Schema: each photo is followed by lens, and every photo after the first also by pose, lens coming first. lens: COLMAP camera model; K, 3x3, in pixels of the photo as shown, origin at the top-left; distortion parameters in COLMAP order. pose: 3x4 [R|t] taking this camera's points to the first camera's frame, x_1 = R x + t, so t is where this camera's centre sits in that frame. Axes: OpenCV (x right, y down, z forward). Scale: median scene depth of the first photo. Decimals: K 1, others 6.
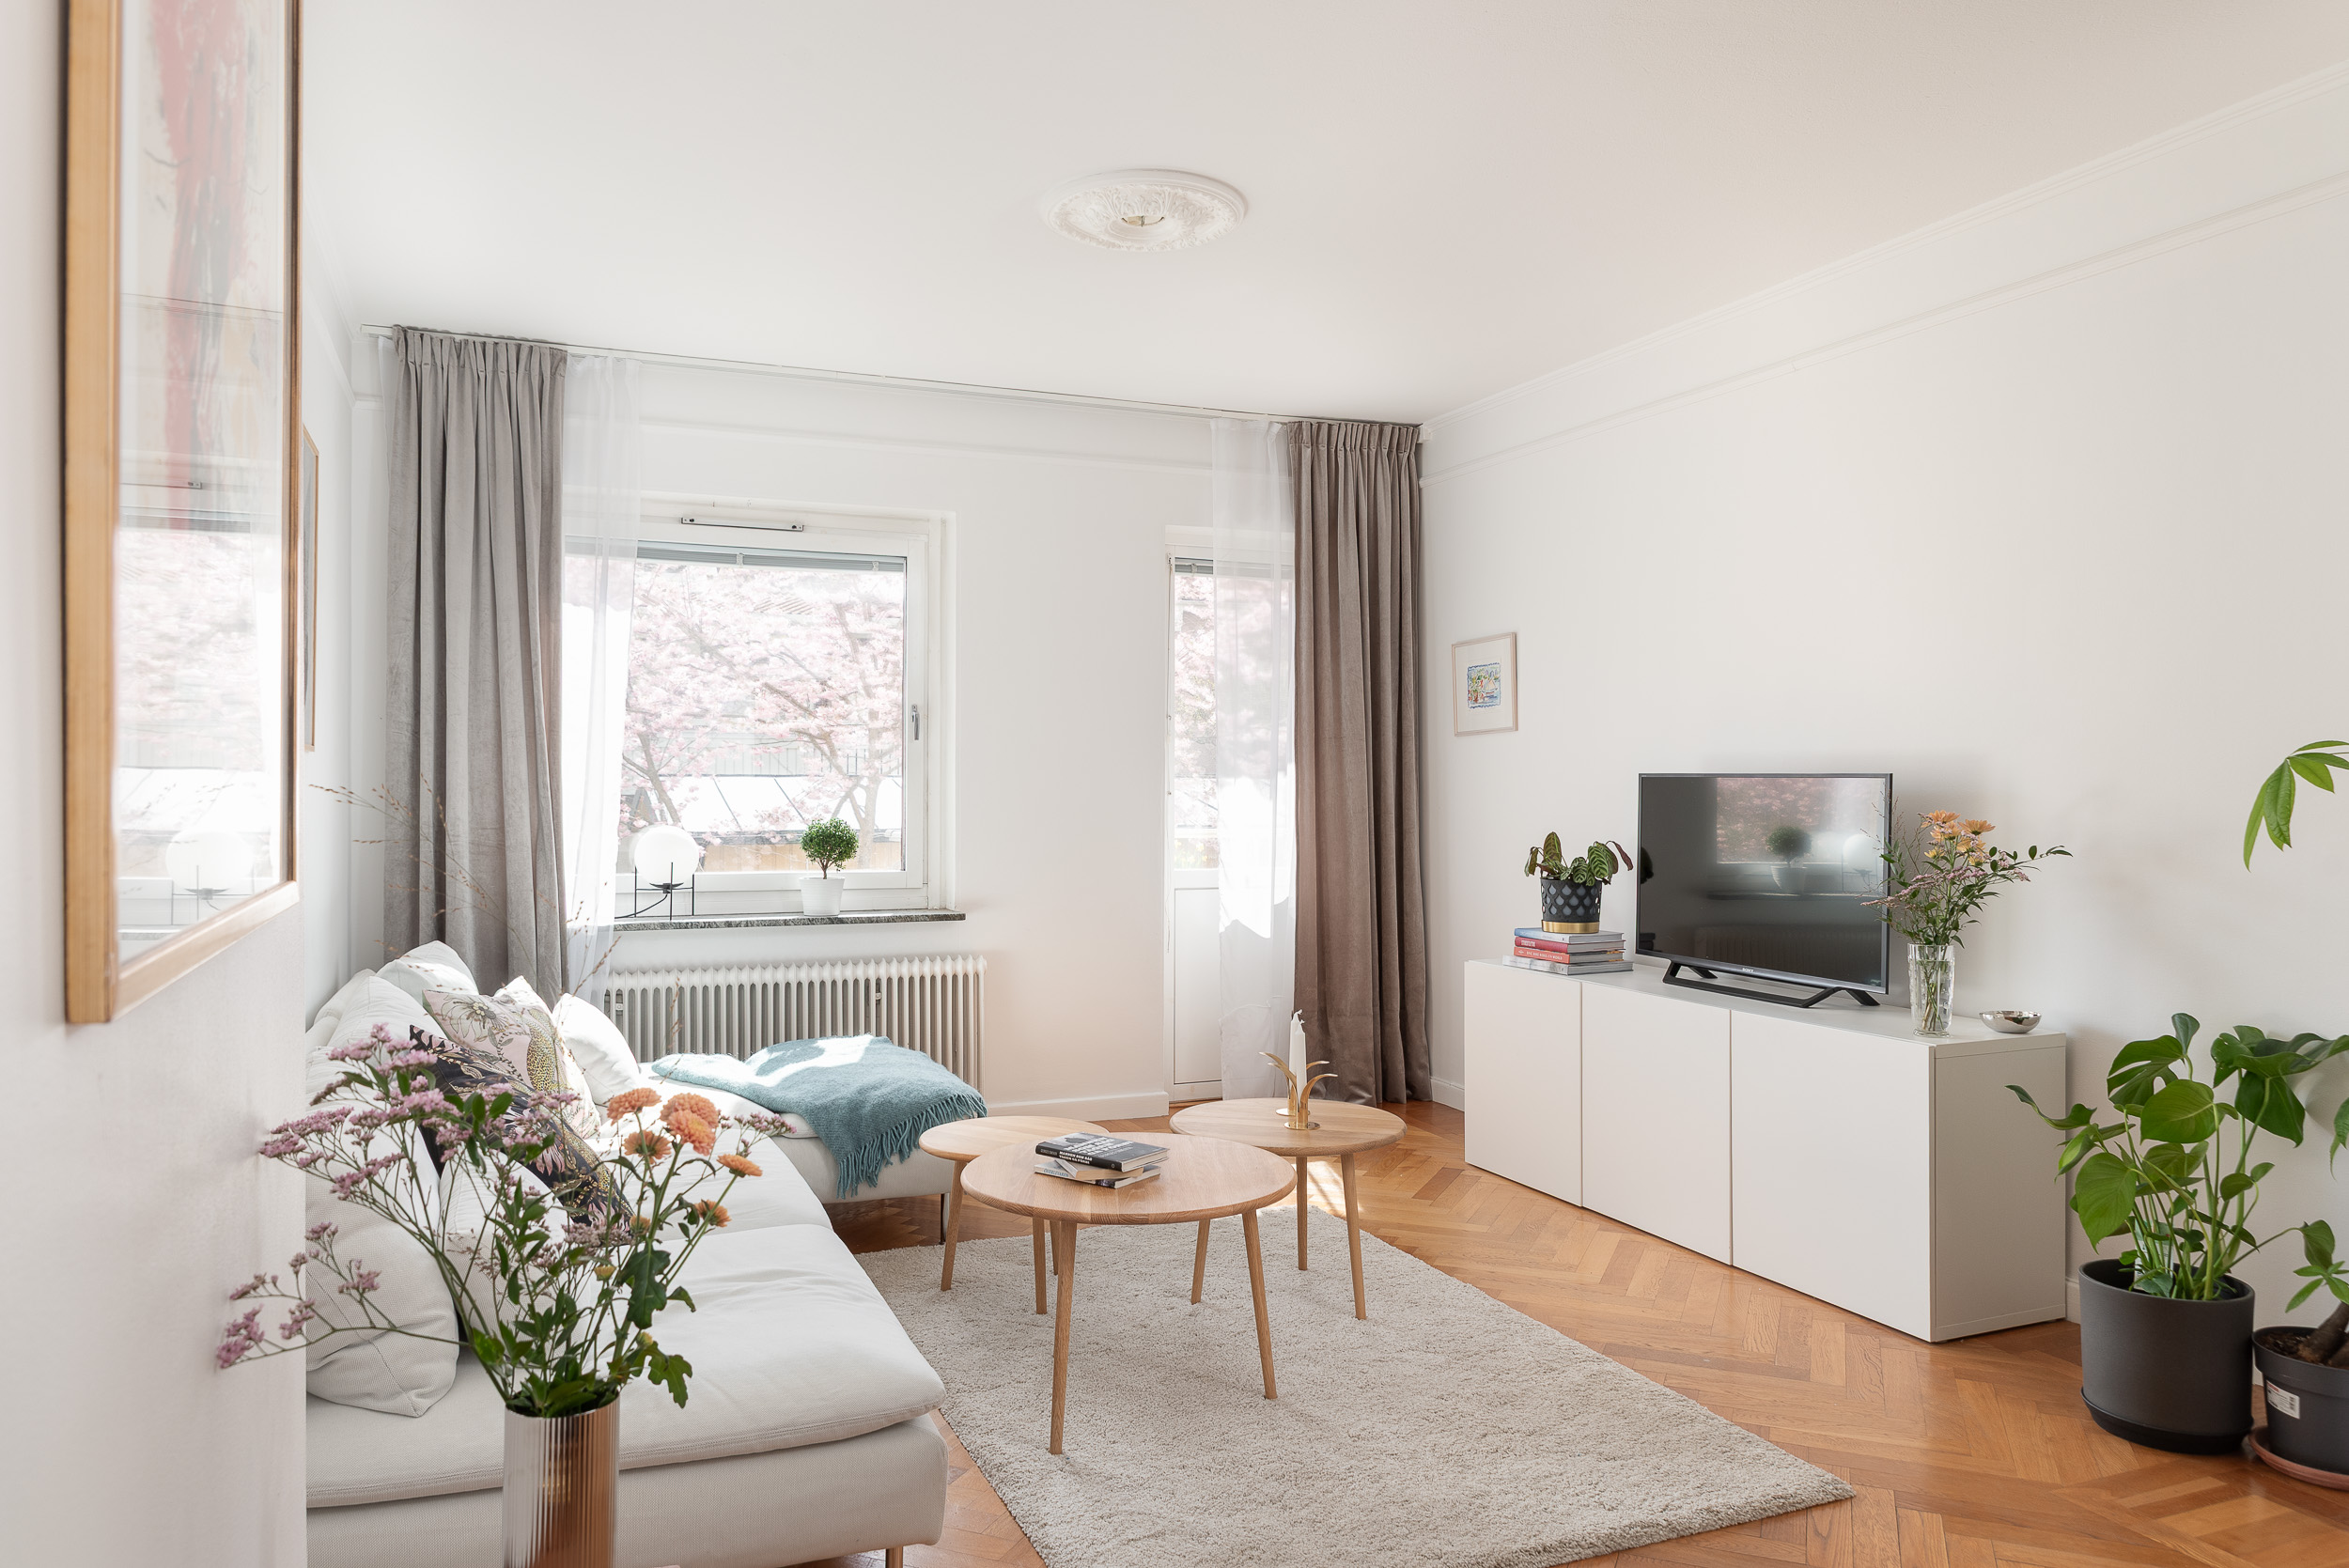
lens RADIAL K [[1577.9, 0, 1174.5], [0, 1577.9, 784.0], [0, 0, 1]] dist [0.002056, -0.005872]
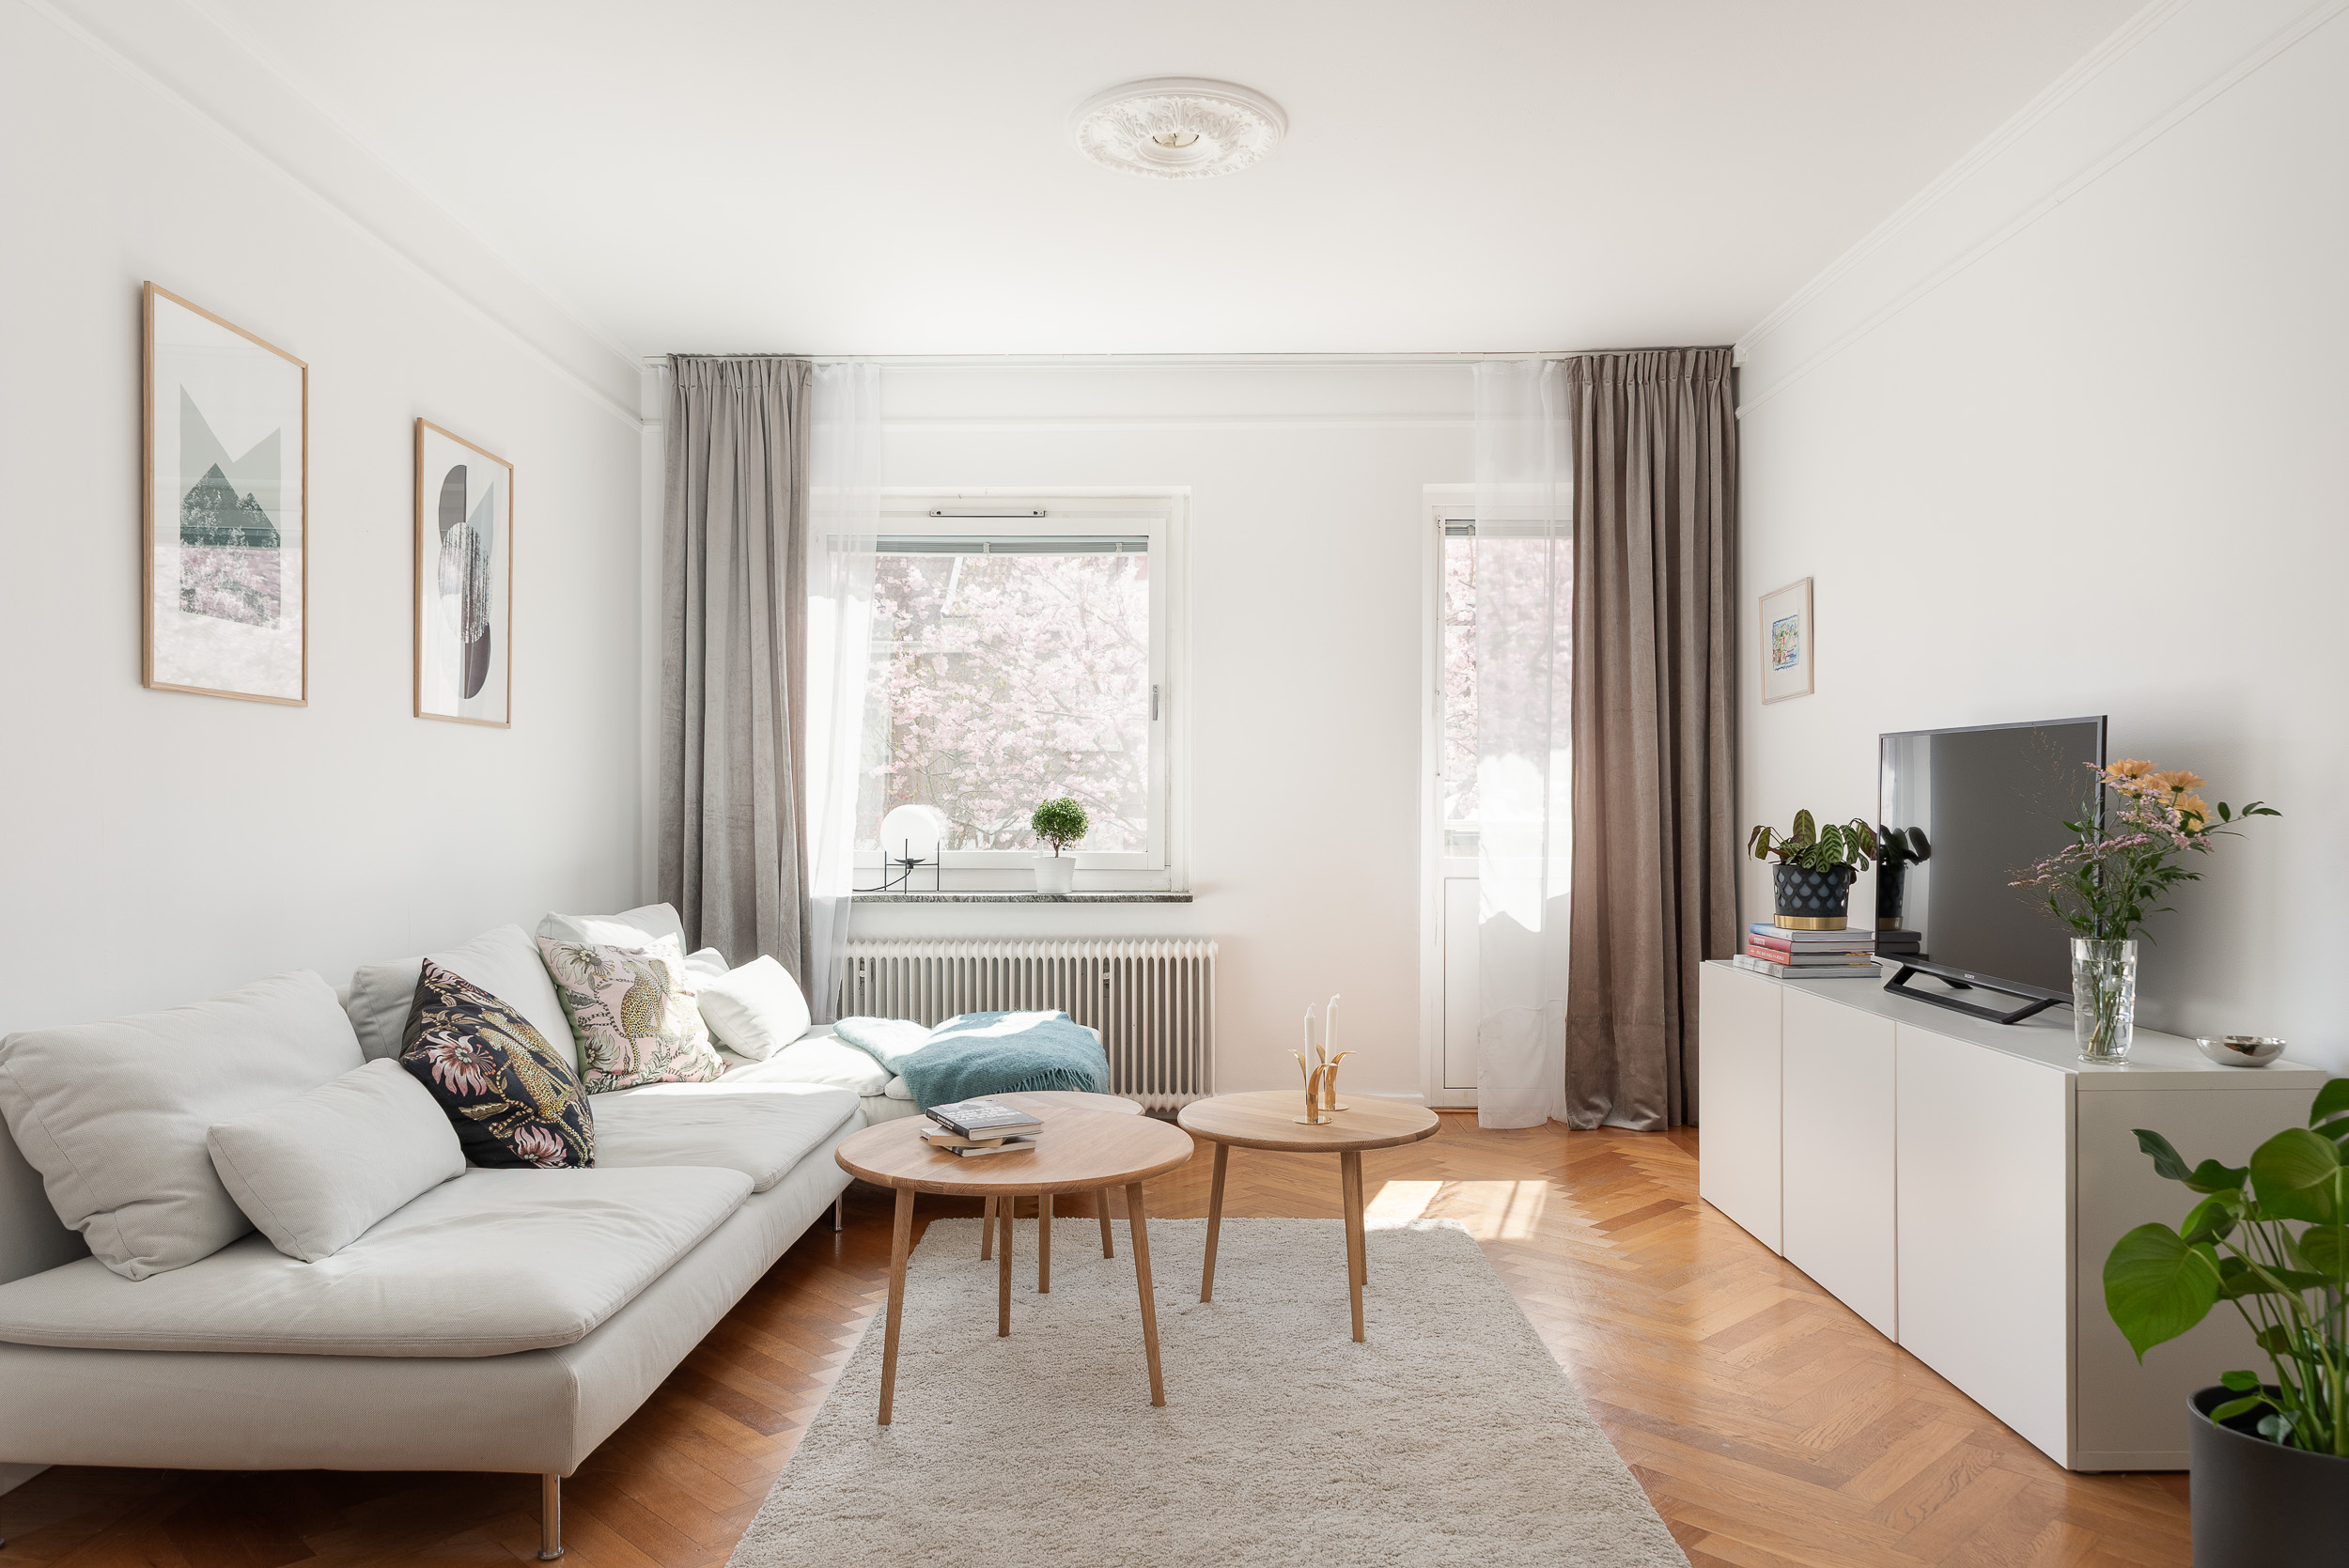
lens RADIAL K [[1575.6, 0, 1176.9], [0, 1575.6, 813.7], [0, 0, 1]] dist [0.001494, -0.001313]
pose [[0.921152, 0.000813, -0.389202, 0.257861], [0.002643, 0.999962, 0.008346, 0.024713], [0.389194, -0.008717, 0.921115, 0.104138]]
